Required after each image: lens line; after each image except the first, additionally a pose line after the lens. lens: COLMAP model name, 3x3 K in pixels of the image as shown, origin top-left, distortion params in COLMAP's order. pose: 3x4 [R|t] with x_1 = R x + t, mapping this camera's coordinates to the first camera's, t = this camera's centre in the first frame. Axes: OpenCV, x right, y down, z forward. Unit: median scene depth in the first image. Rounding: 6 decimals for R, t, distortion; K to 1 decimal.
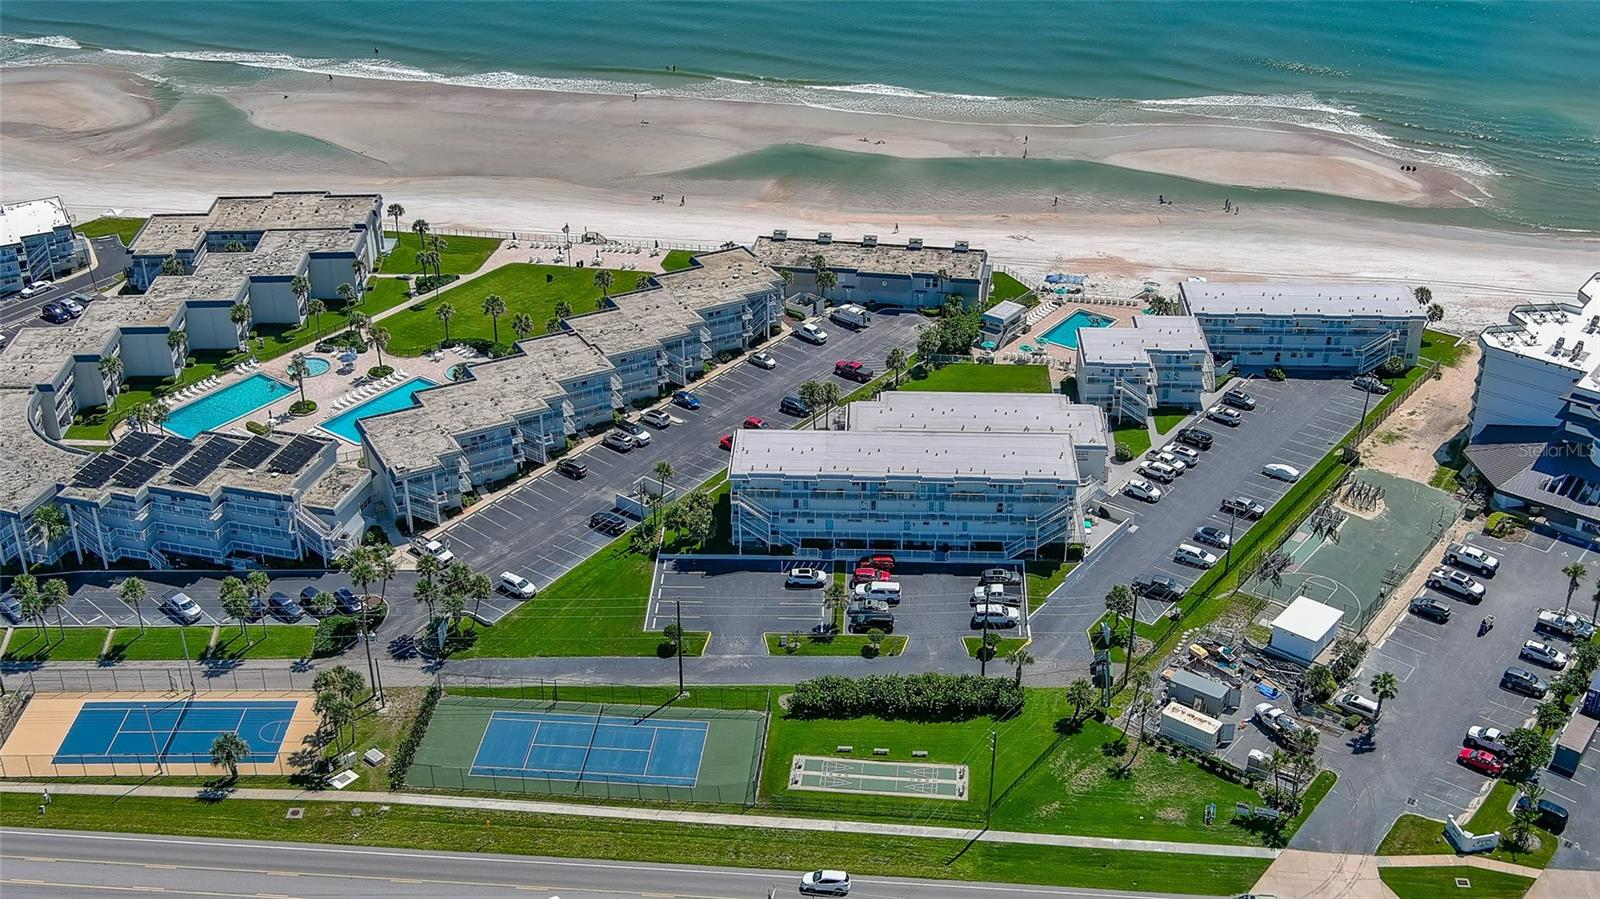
lens RADIAL K [[1815.3, 0, 808.8], [0, 1815.3, 447.4], [0, 0, 1]] dist [0.040323, -0.123289]
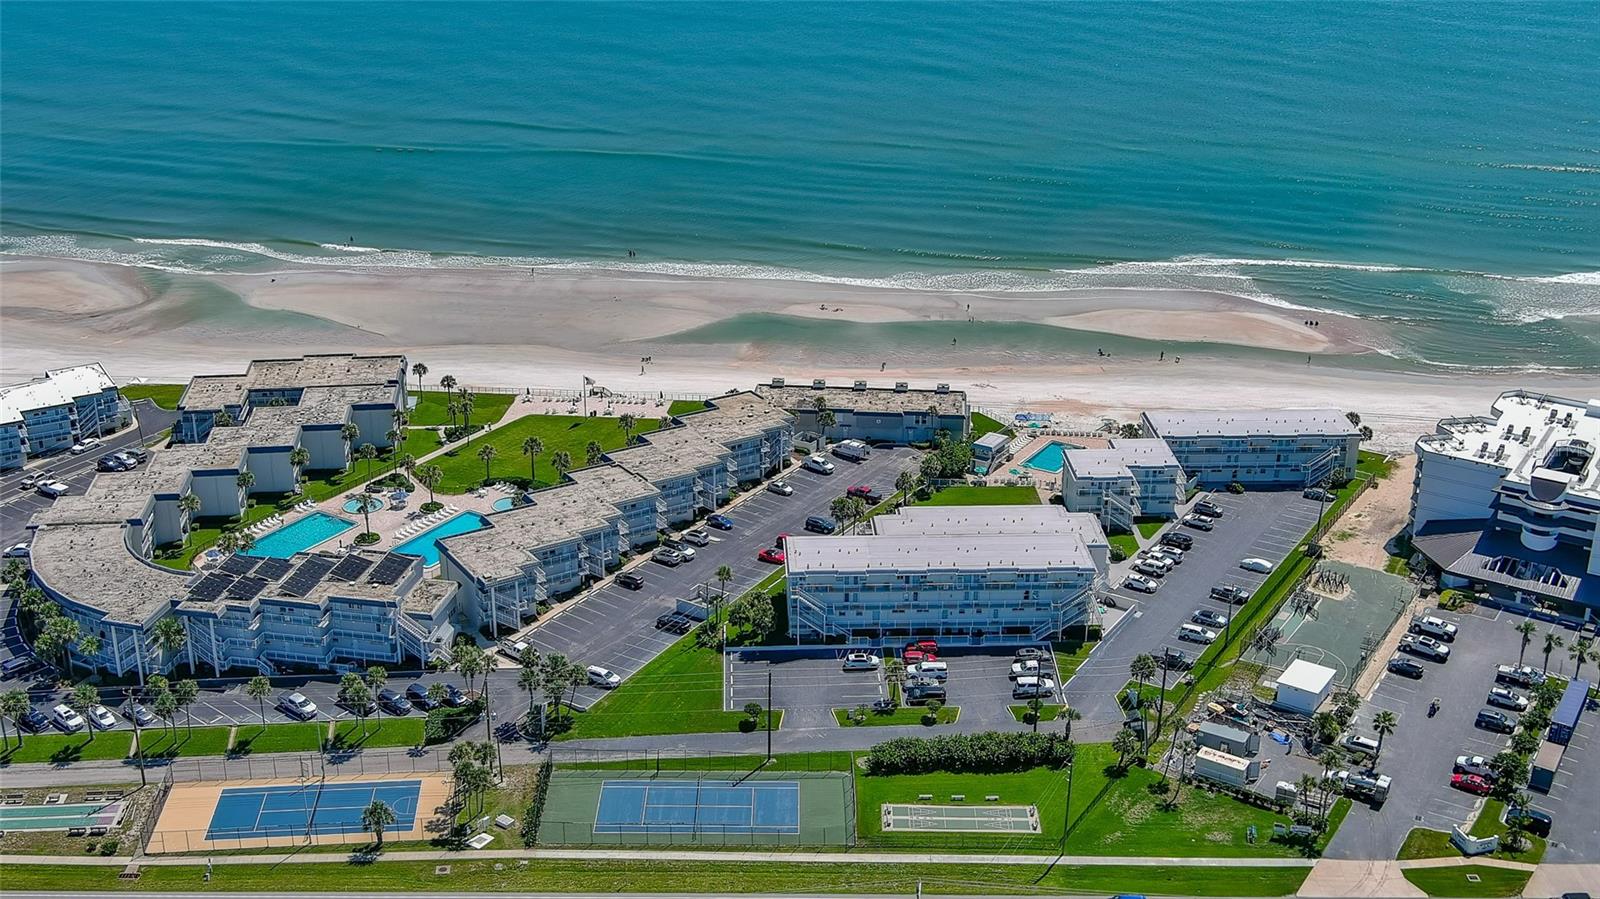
lens RADIAL K [[1815.3, 0, 808.8], [0, 1815.3, 447.4], [0, 0, 1]] dist [0.040323, -0.123289]
pose [[0.995833, -0.022987, 0.088253, -0.126790], [0.033280, 0.992575, -0.116995, 0.069022], [-0.084909, 0.119444, 0.989204, -0.118127]]
